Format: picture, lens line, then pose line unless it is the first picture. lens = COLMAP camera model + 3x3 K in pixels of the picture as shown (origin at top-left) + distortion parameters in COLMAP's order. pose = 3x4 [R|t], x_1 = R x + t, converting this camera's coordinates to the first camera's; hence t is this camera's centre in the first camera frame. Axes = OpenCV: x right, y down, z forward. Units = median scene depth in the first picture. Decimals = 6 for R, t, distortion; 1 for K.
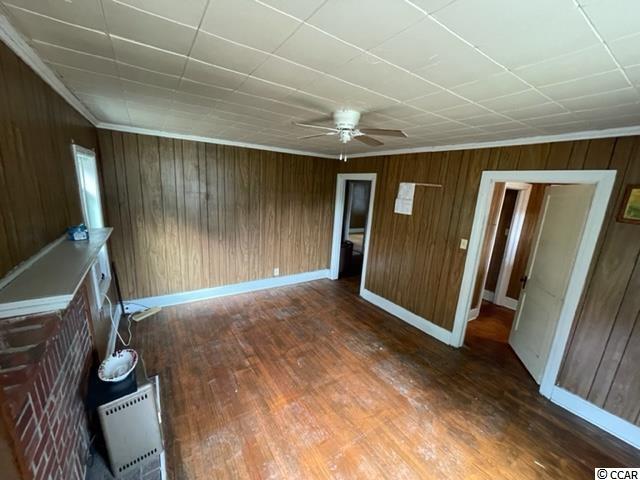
lens RADIAL K [[255.0, 0, 321.2], [0, 255.0, 241.6], [0, 0, 1]] dist [-0.000627, -0.000009]
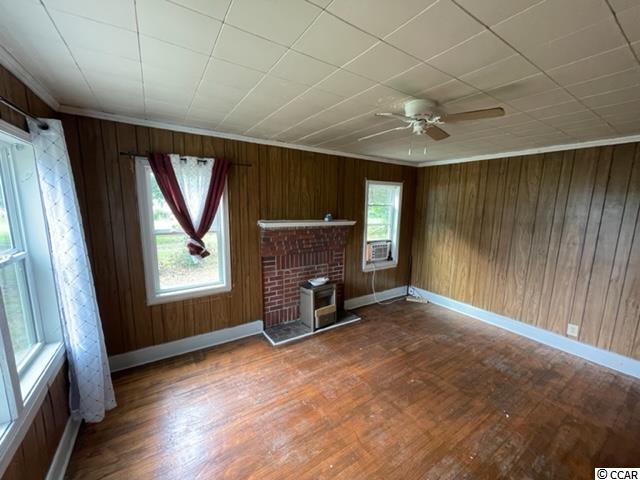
lens RADIAL K [[255.0, 0, 320.7], [0, 255.0, 239.9], [0, 0, 1]] dist [-0.000627, -0.000009]
pose [[0.015332, 0.090462, -0.995782, 0.584375], [-0.237041, 0.967838, 0.084274, -0.008385], [0.971379, 0.234749, 0.036282, 0.400026]]
